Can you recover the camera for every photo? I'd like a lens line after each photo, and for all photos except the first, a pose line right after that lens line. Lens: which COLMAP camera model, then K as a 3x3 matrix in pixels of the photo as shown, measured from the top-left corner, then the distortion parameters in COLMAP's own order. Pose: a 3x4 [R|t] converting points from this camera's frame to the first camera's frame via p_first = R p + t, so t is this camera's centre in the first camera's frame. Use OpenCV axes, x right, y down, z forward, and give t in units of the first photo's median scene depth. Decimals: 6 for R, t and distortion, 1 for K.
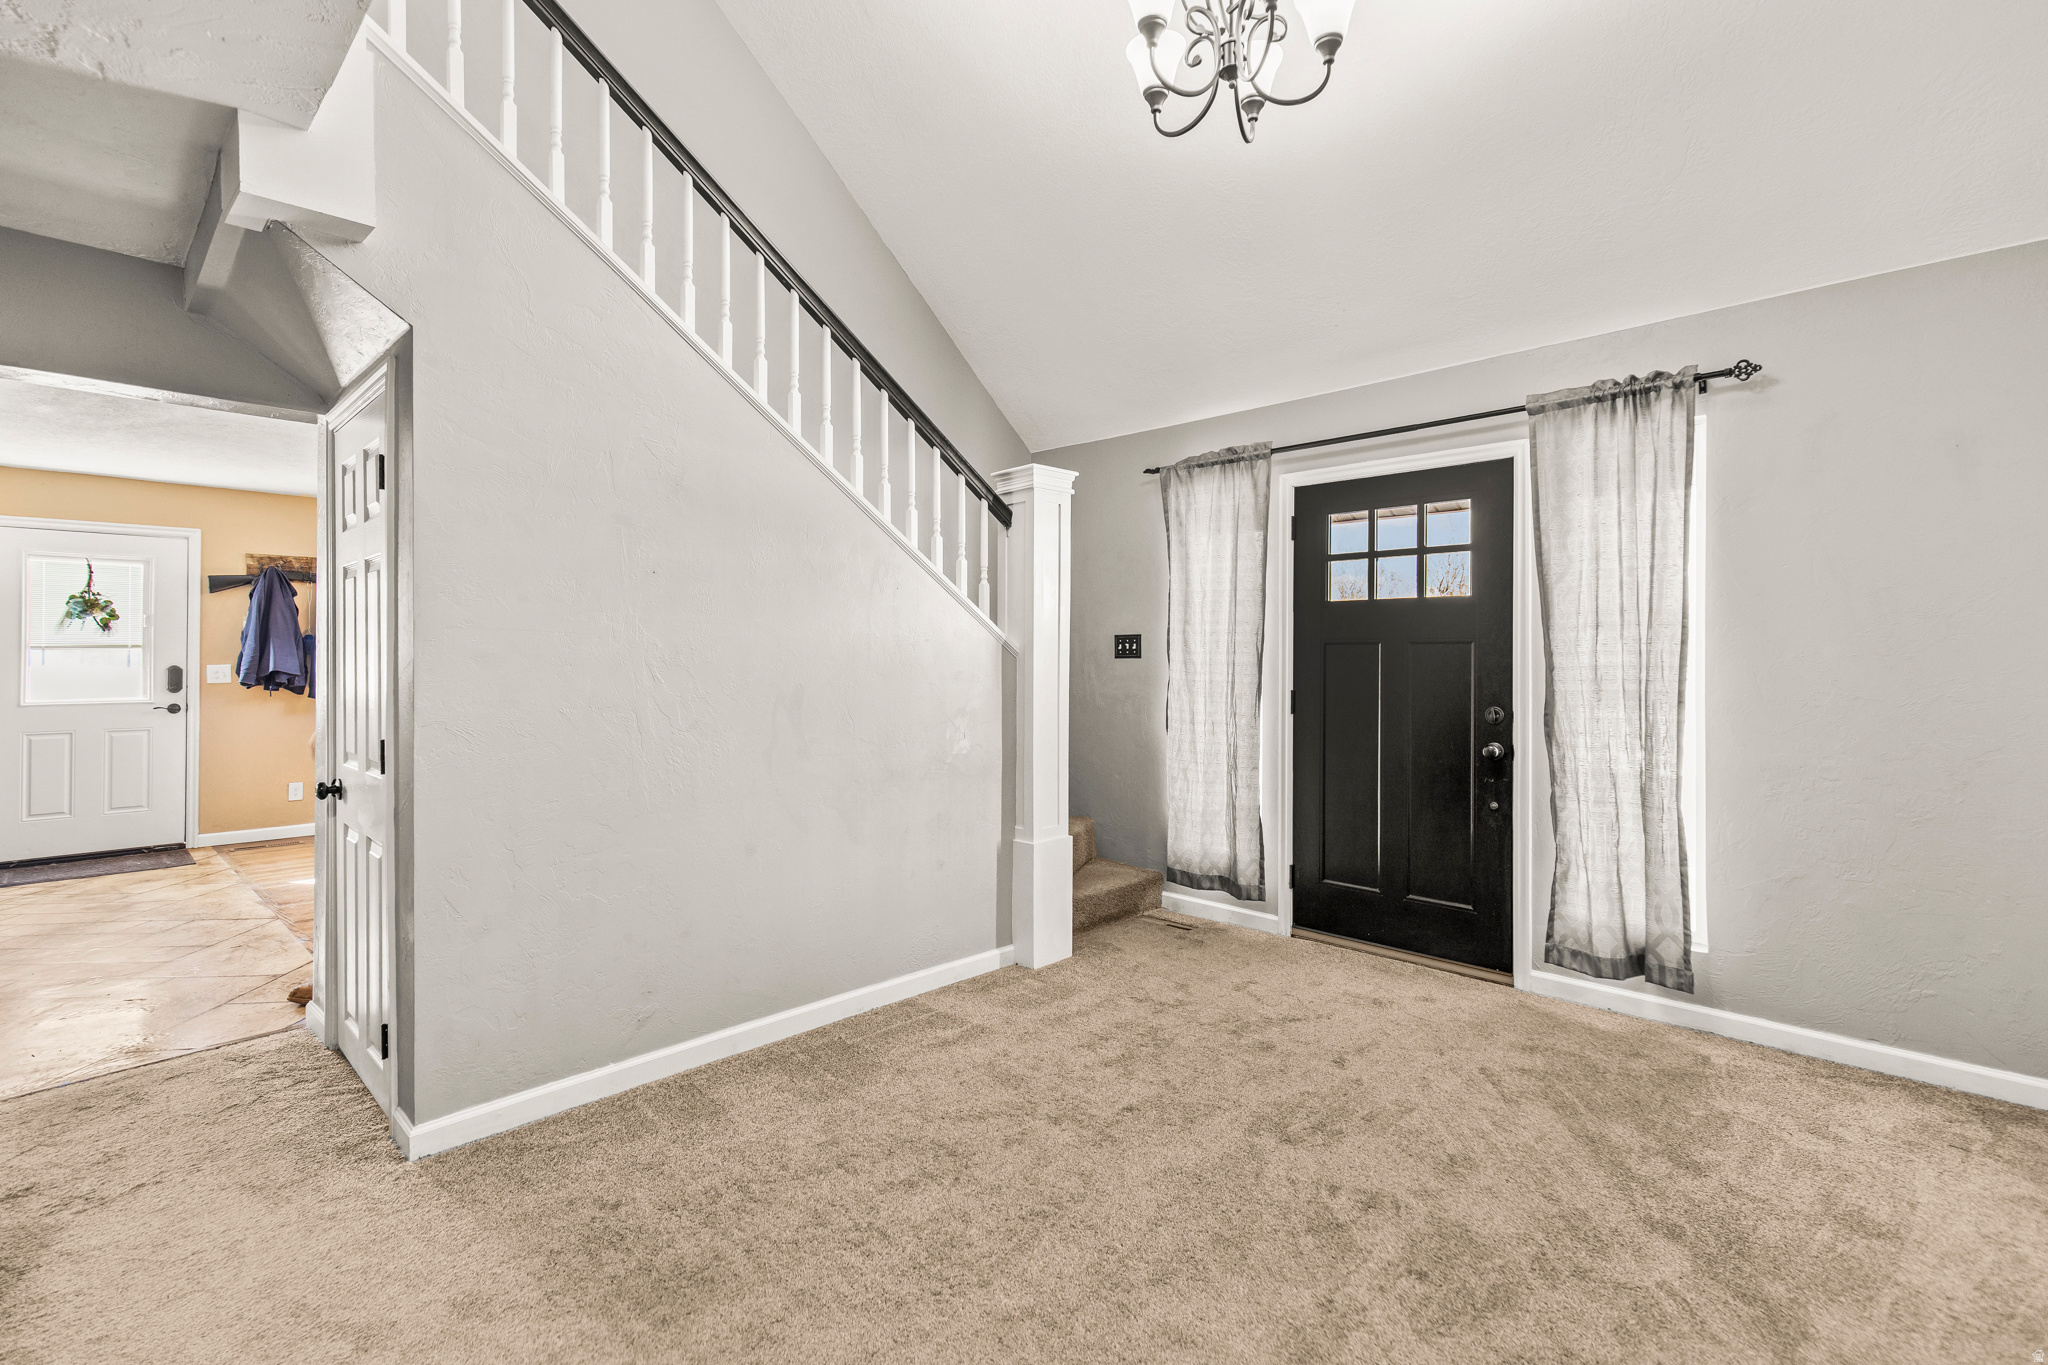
lens RADIAL K [[942.3, 0, 1020.4], [0, 942.3, 654.2], [0, 0, 1]] dist [0.007604, -0.000791]
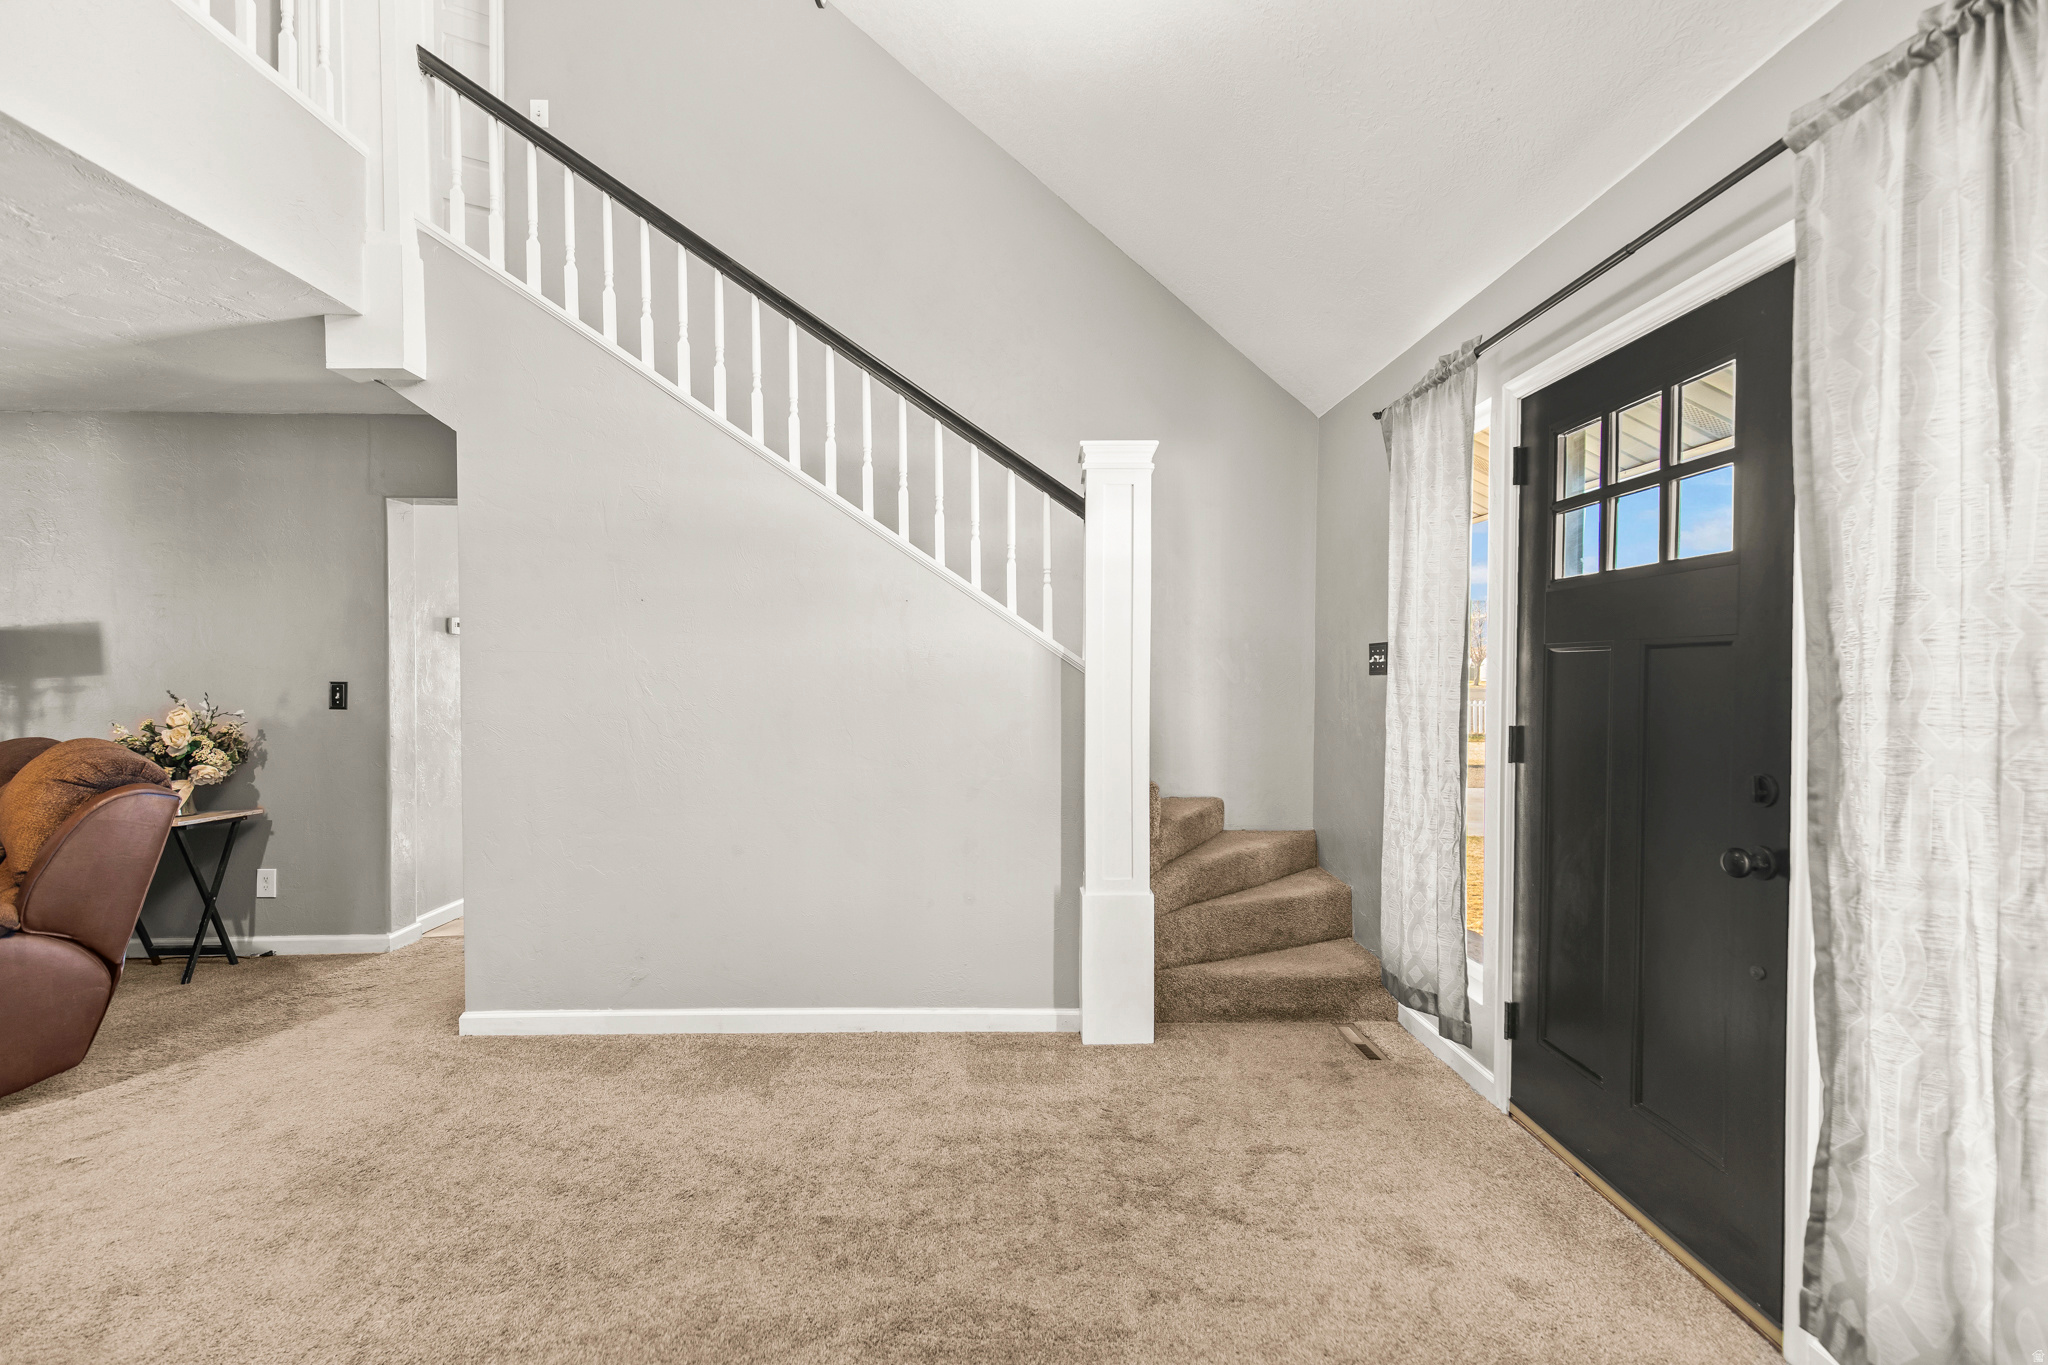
lens RADIAL K [[923.6, 0, 1024.0], [0, 923.6, 682.5], [0, 0, 1]] dist [0.005649, -0.000484]
pose [[0.714631, 0.006037, -0.699476, 0.602135], [0.002390, 0.999936, 0.011072, 0.002370], [0.699498, -0.009584, 0.714571, 0.410684]]
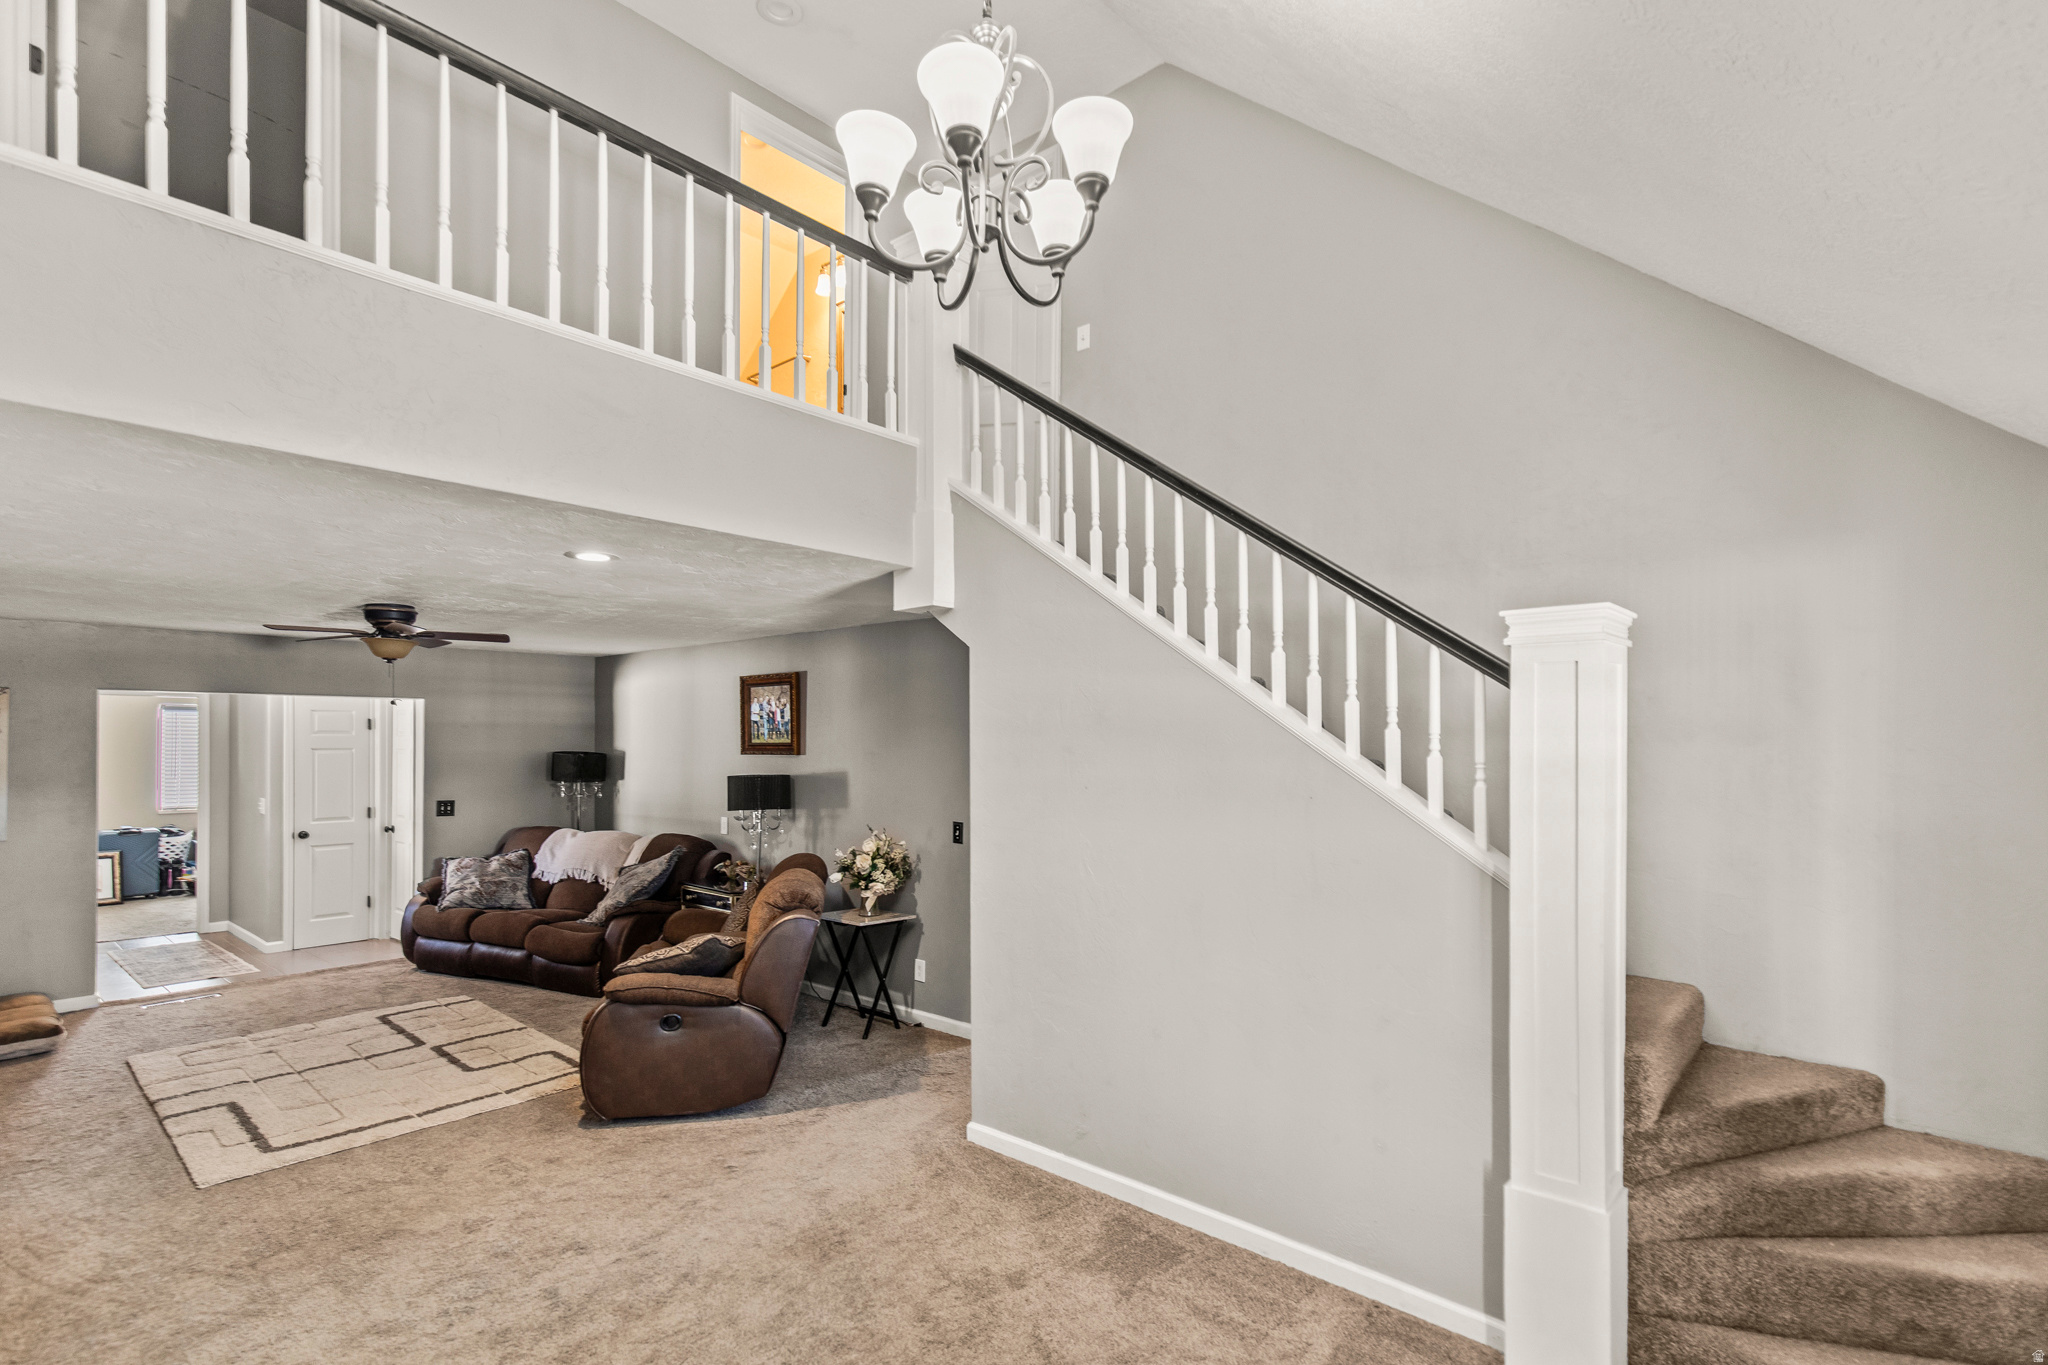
lens RADIAL K [[971.1, 0, 1033.0], [0, 971.1, 730.0], [0, 0, 1]] dist [0.007832, -0.000620]
pose [[0.051554, -0.013031, -0.998585, 0.748782], [0.000259, 0.999915, -0.013035, -0.119963], [0.998670, 0.000414, 0.051553, 0.689970]]
